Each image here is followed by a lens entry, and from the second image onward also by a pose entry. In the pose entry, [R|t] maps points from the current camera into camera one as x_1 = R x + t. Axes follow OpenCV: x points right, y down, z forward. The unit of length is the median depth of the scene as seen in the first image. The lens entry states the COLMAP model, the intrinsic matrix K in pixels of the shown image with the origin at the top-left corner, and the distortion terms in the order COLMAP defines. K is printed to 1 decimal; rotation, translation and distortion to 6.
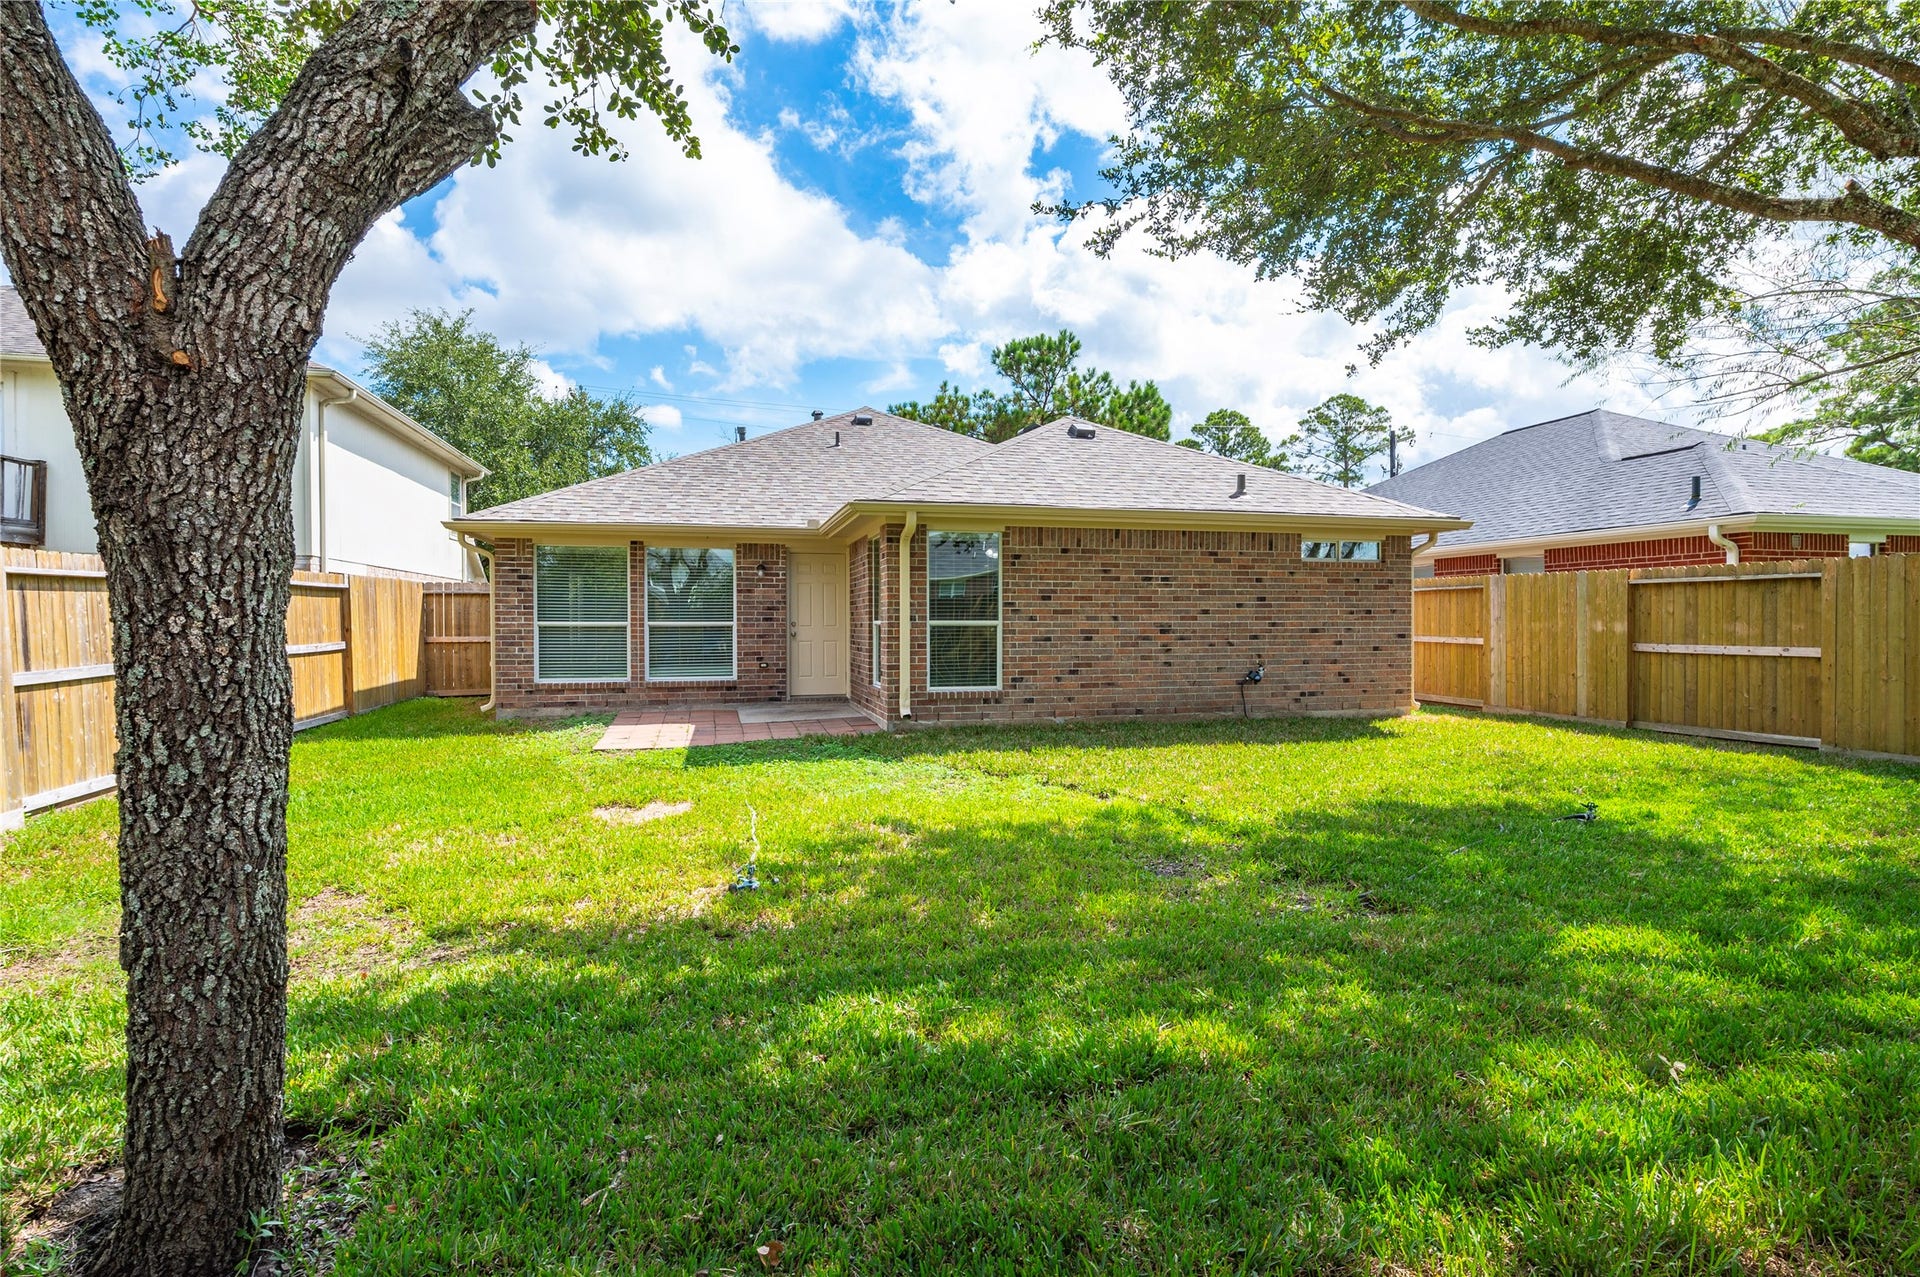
lens RADIAL K [[963.1, 0, 960.0], [0, 963.1, 638.5], [0, 0, 1]] dist [0.001713, 0.000717]
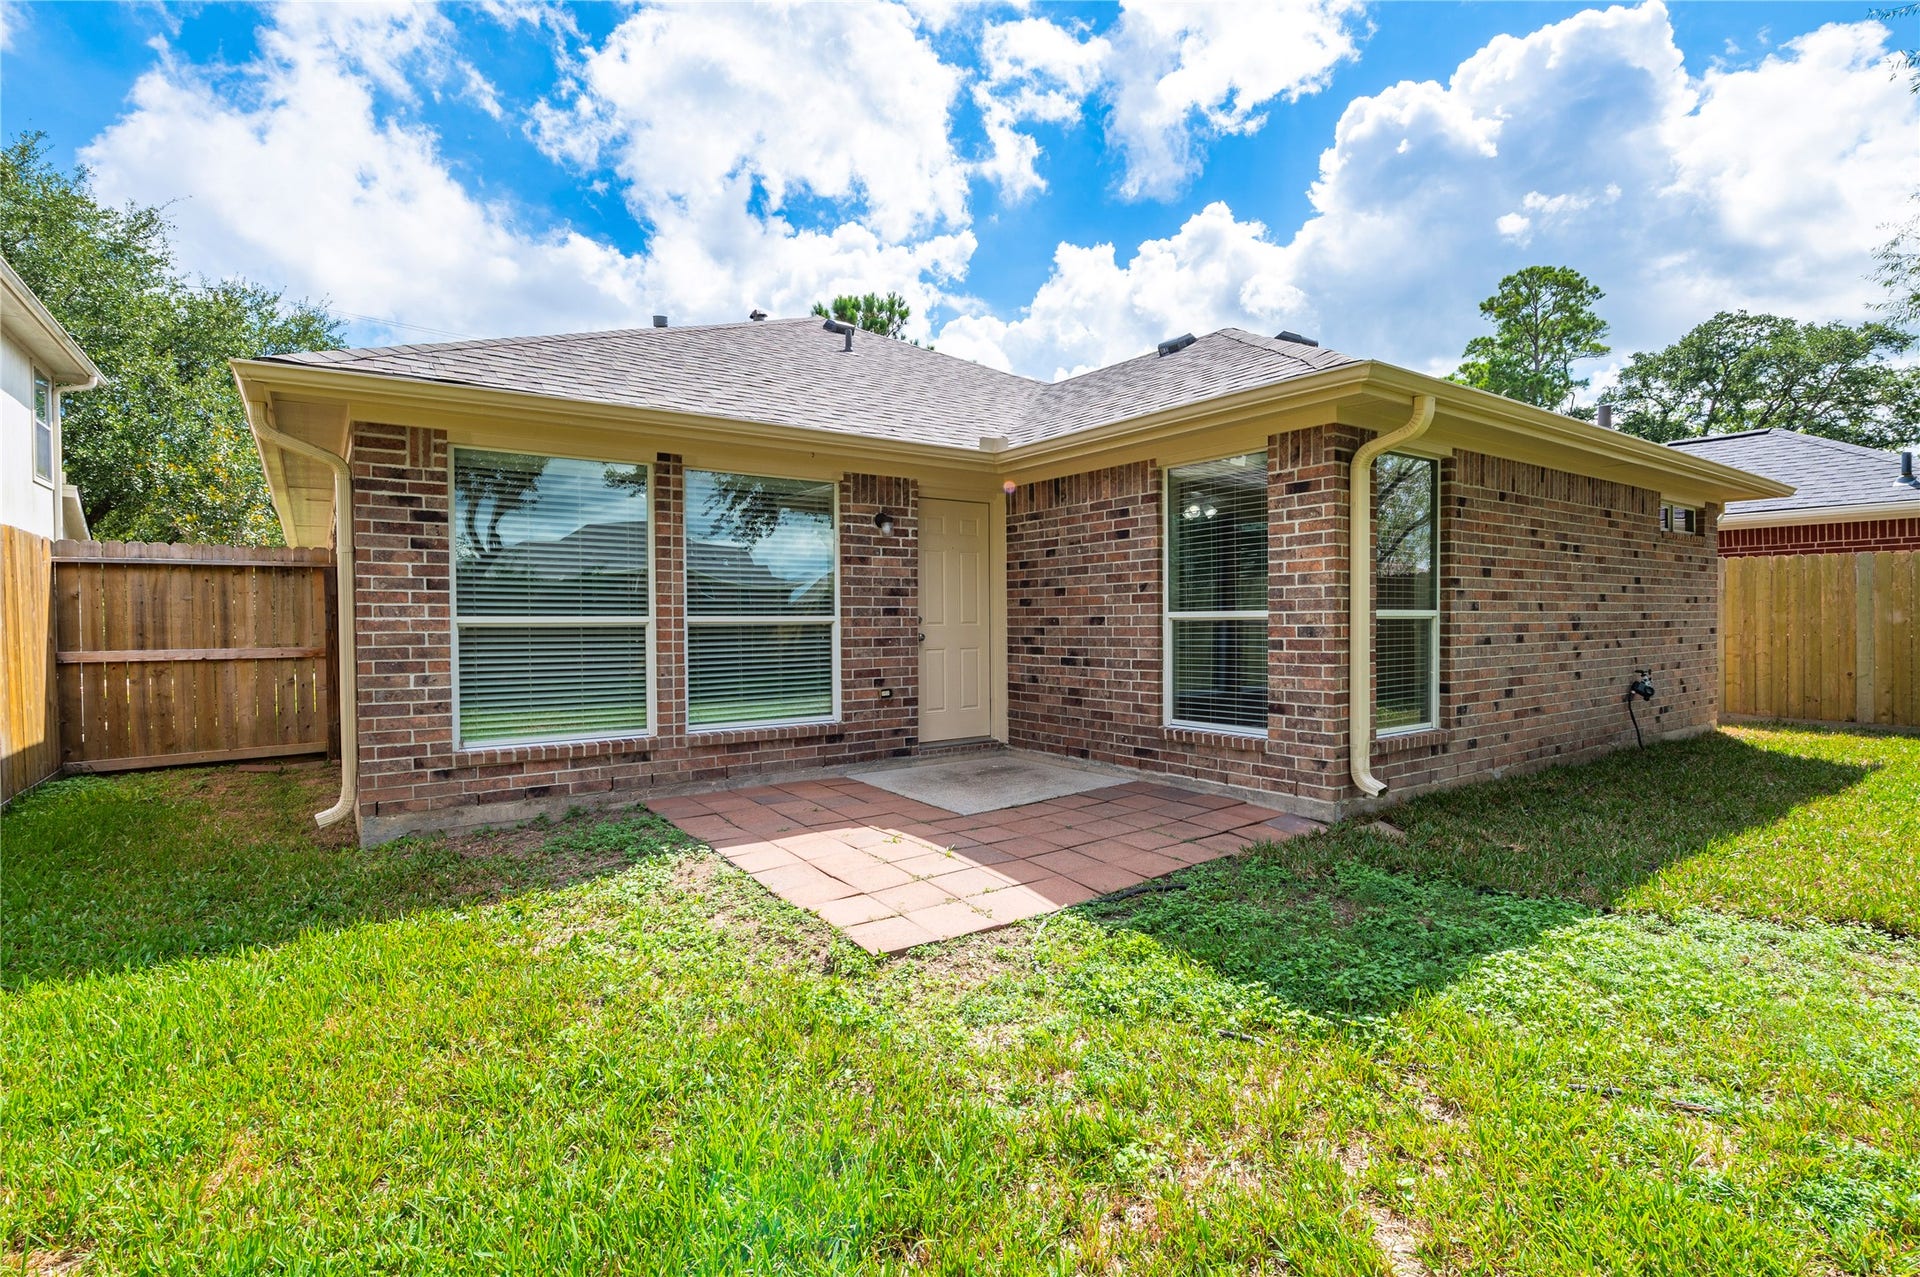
lens RADIAL K [[905.4, 0, 960.0], [0, 905.4, 638.5], [0, 0, 1]] dist [-0.001162, 0.000031]
pose [[0.932080, -0.012404, 0.362041, -0.397993], [0.011953, 0.999922, 0.003484, -0.006293], [-0.362056, 0.001080, 0.932156, 0.553718]]
